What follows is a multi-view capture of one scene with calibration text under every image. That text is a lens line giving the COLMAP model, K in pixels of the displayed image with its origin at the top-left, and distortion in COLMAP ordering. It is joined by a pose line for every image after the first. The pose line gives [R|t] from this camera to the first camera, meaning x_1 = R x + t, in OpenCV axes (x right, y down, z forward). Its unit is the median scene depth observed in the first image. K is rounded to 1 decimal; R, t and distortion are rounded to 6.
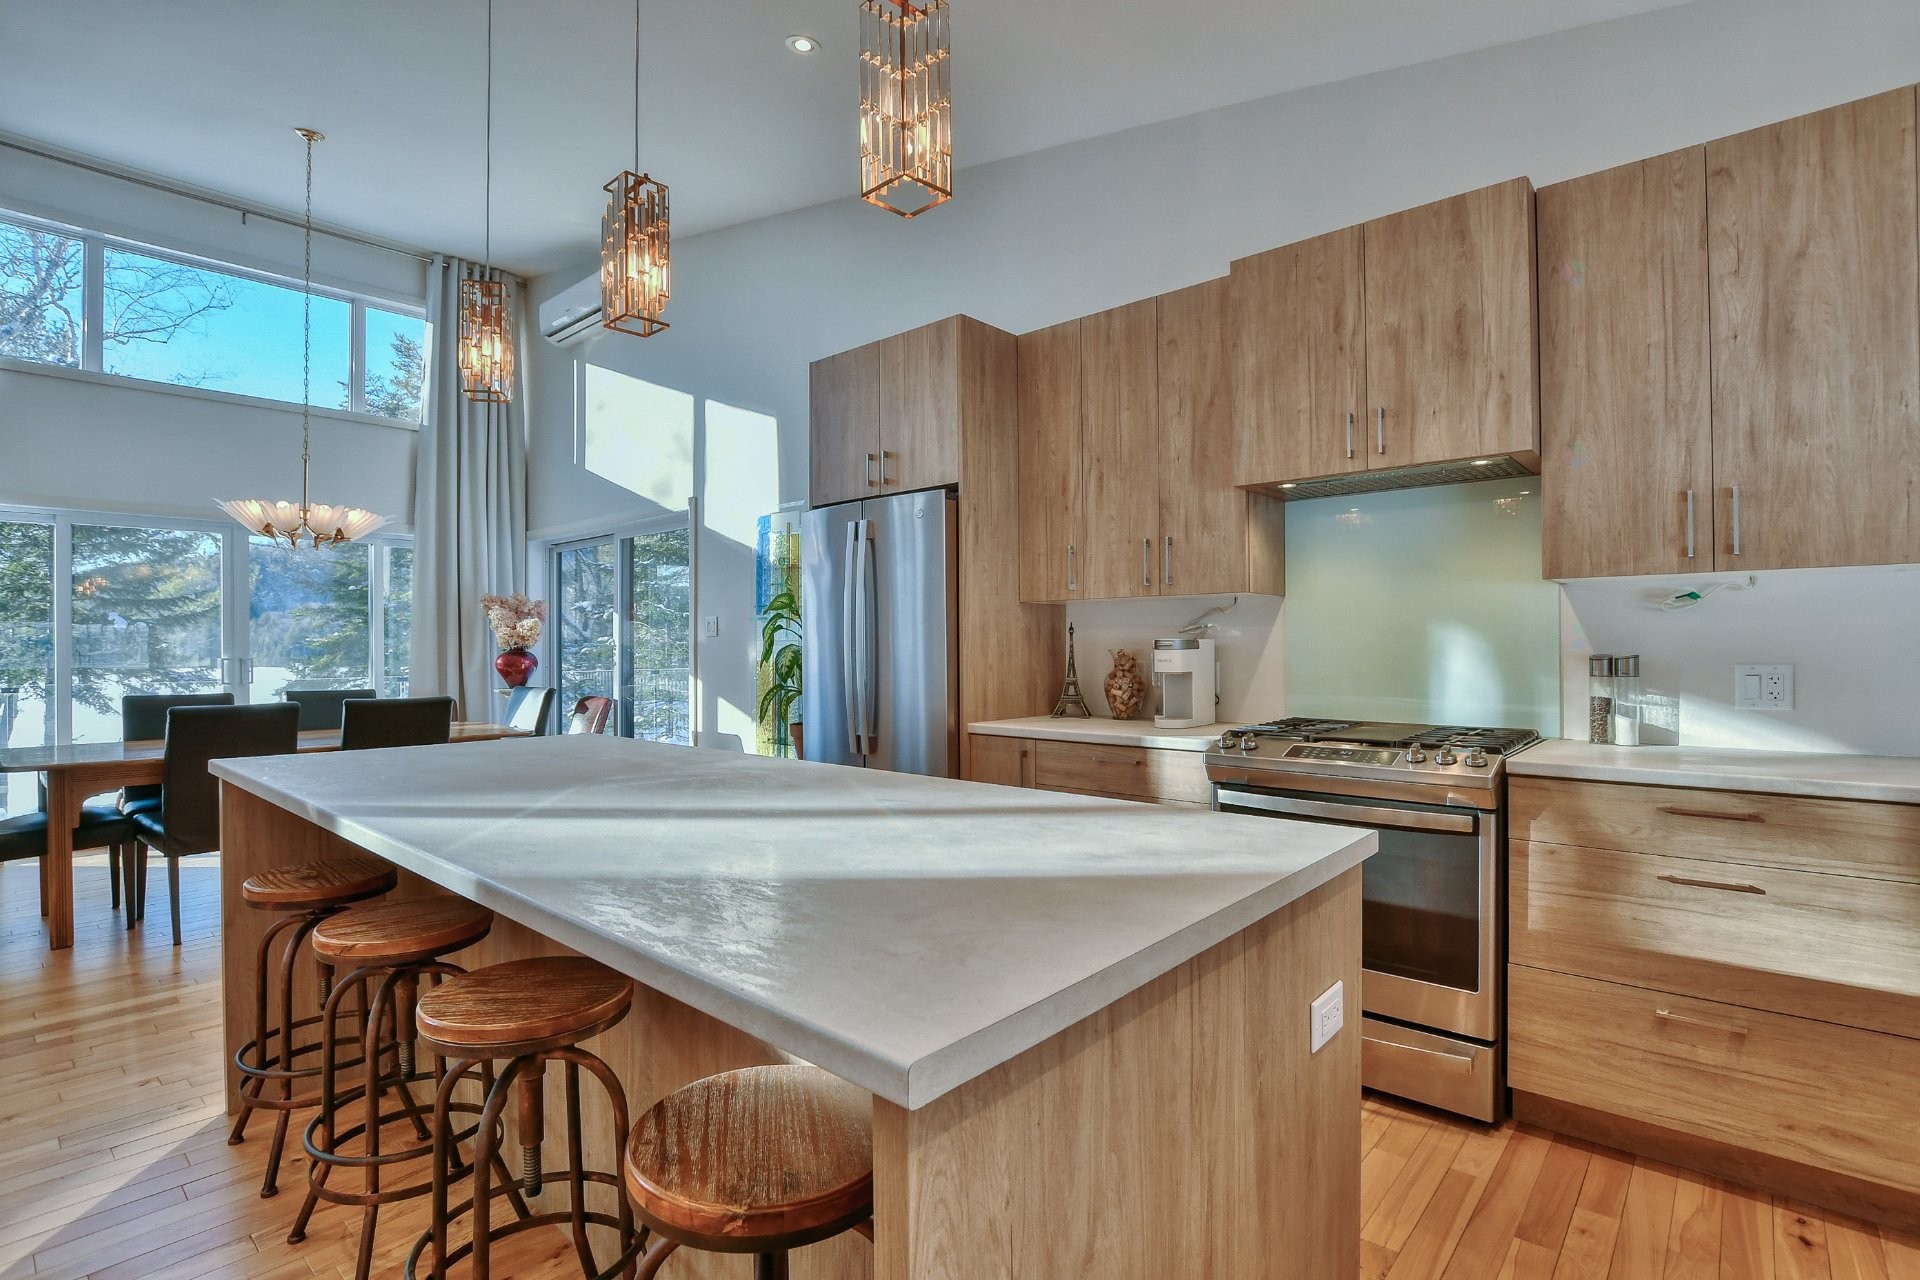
lens RADIAL K [[954.0, 0, 976.1], [0, 954.0, 644.9], [0, 0, 1]] dist [-0.021190, 0.000803]
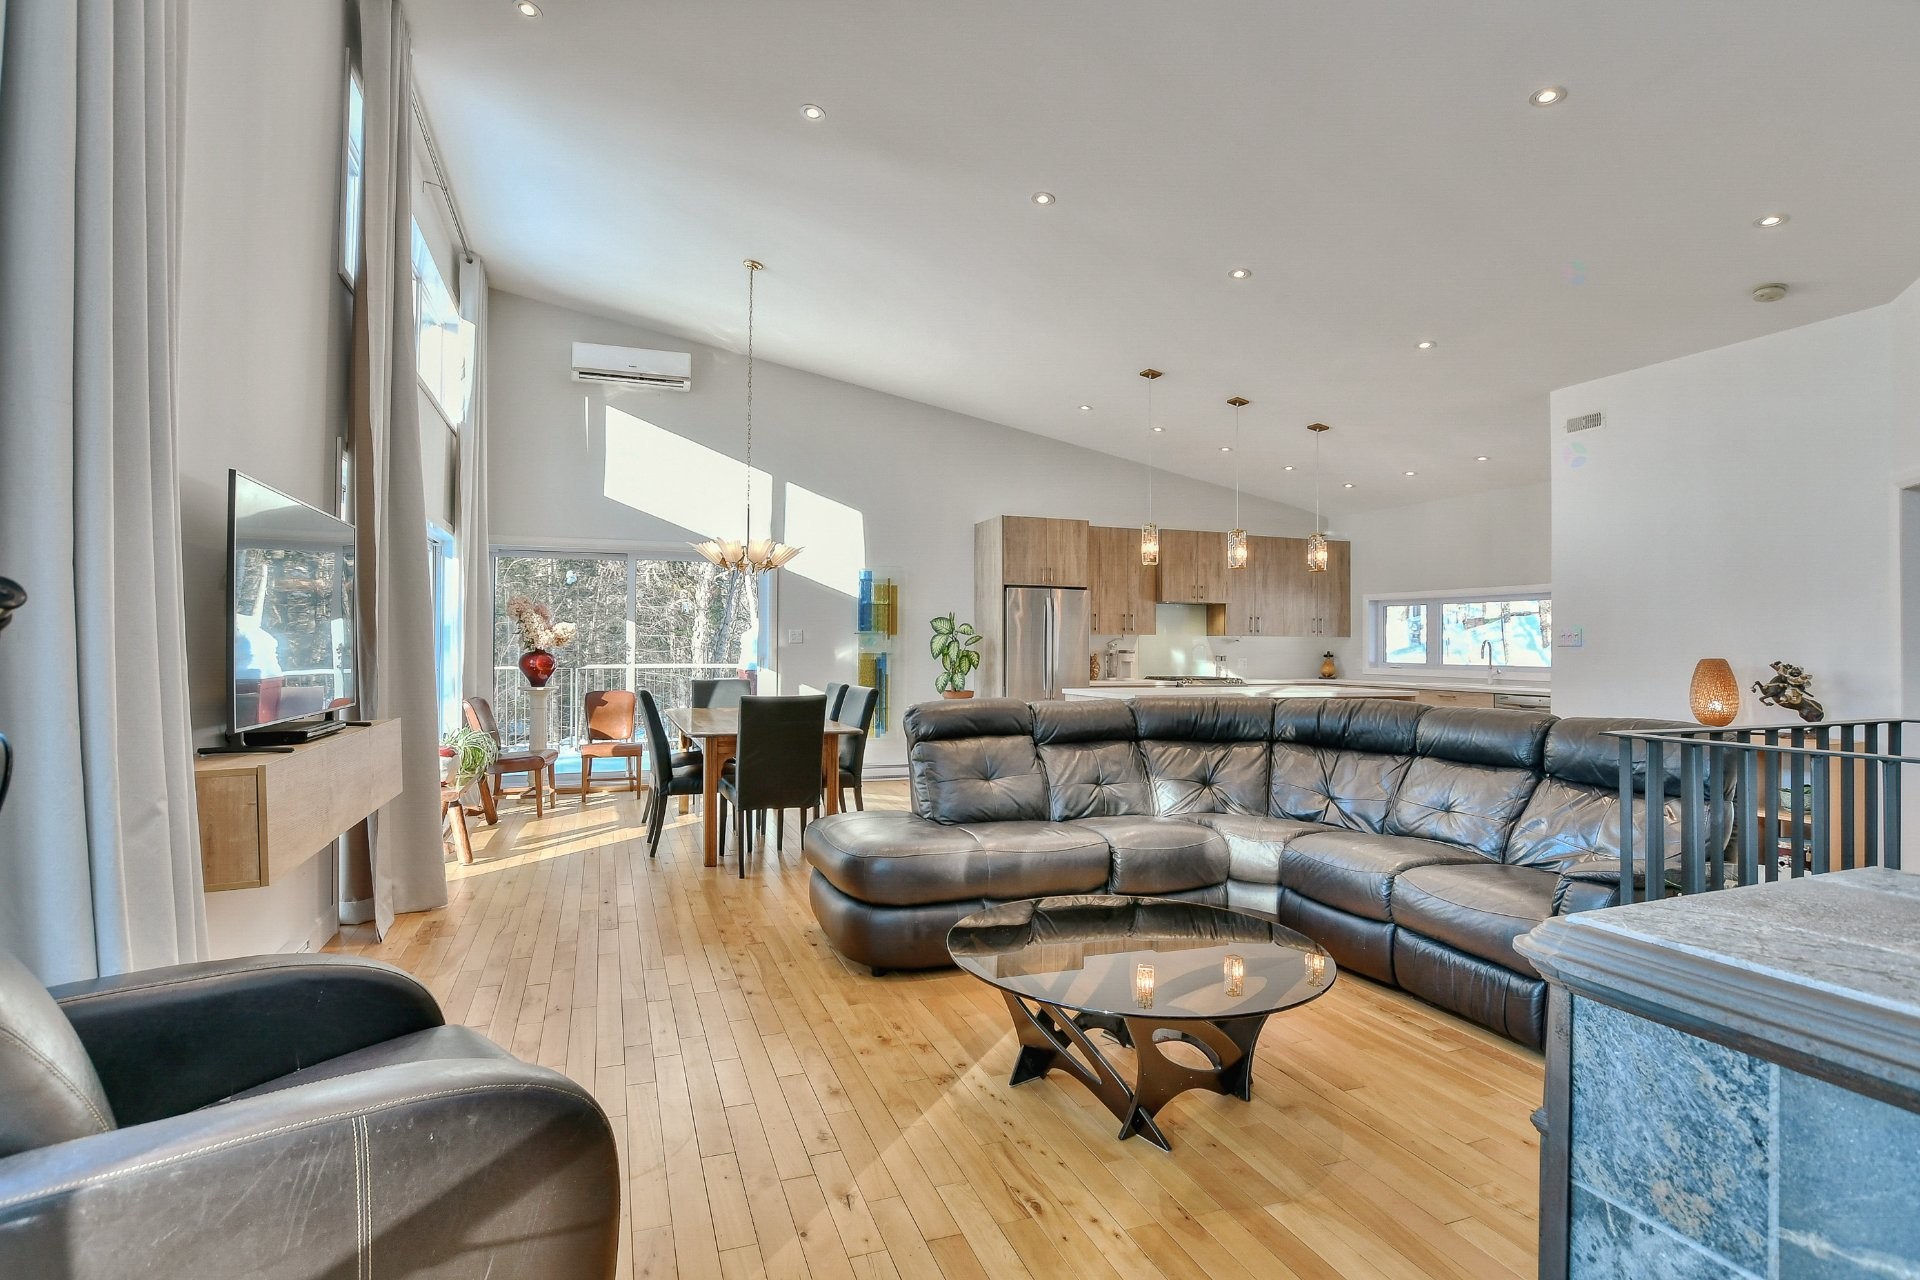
lens RADIAL K [[954.0, 0, 976.1], [0, 954.0, 644.9], [0, 0, 1]] dist [-0.021190, 0.000803]
pose [[0.438673, 0.009438, 0.898597, -2.381536], [-0.009721, 0.999936, -0.005758, 0.000502], [-0.898594, -0.006209, 0.438736, 0.149997]]
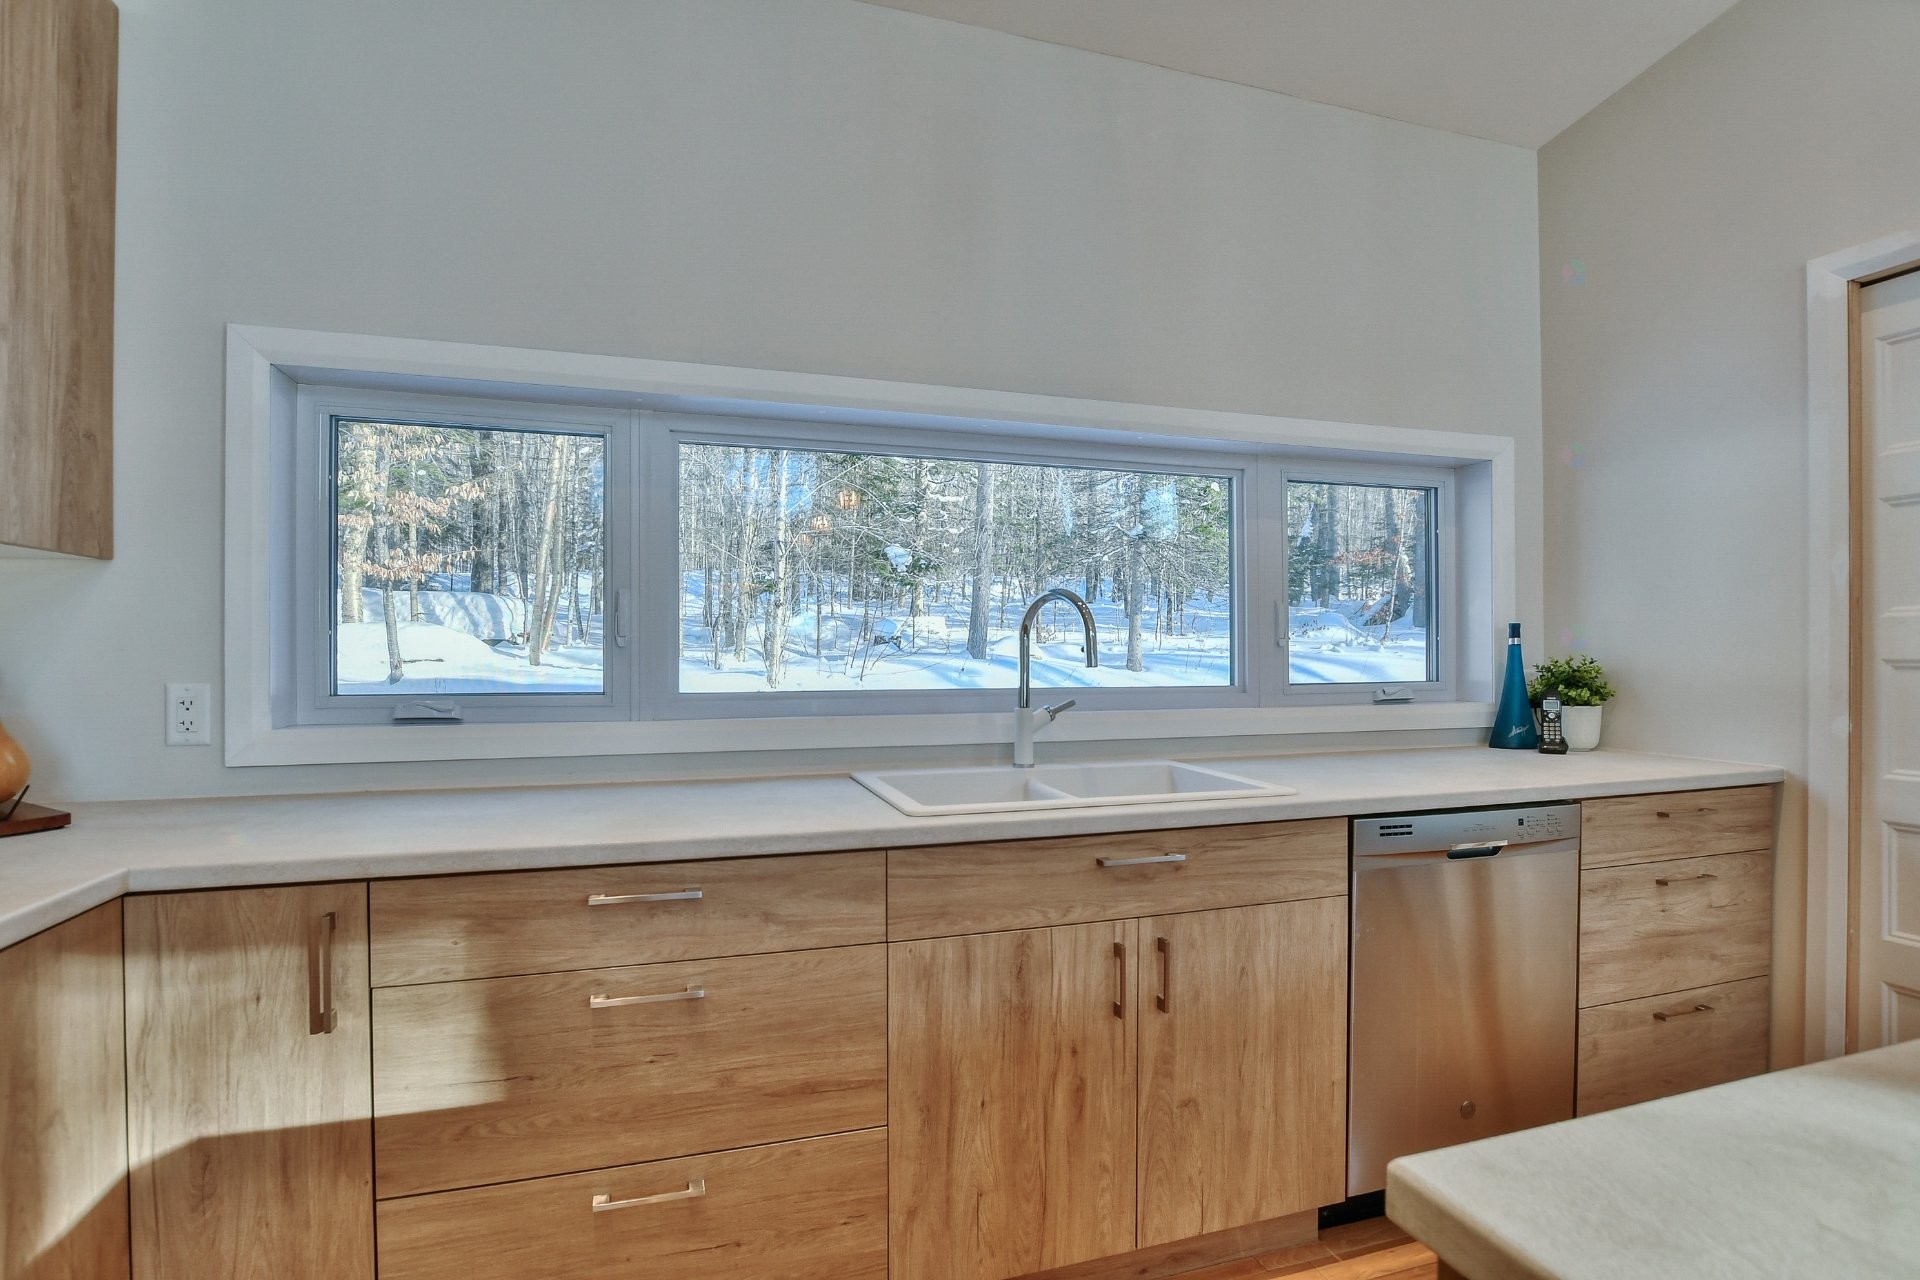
lens RADIAL K [[924.0, 0, 960.0], [0, 924.0, 640.0], [0, 0, 1]] dist [-0.019786, 0.000162]
pose [[-0.866634, 0.003496, 0.498931, 0.135200], [0.001852, 0.999991, -0.003789, -0.005357], [-0.498940, -0.002359, -0.866633, 0.590248]]
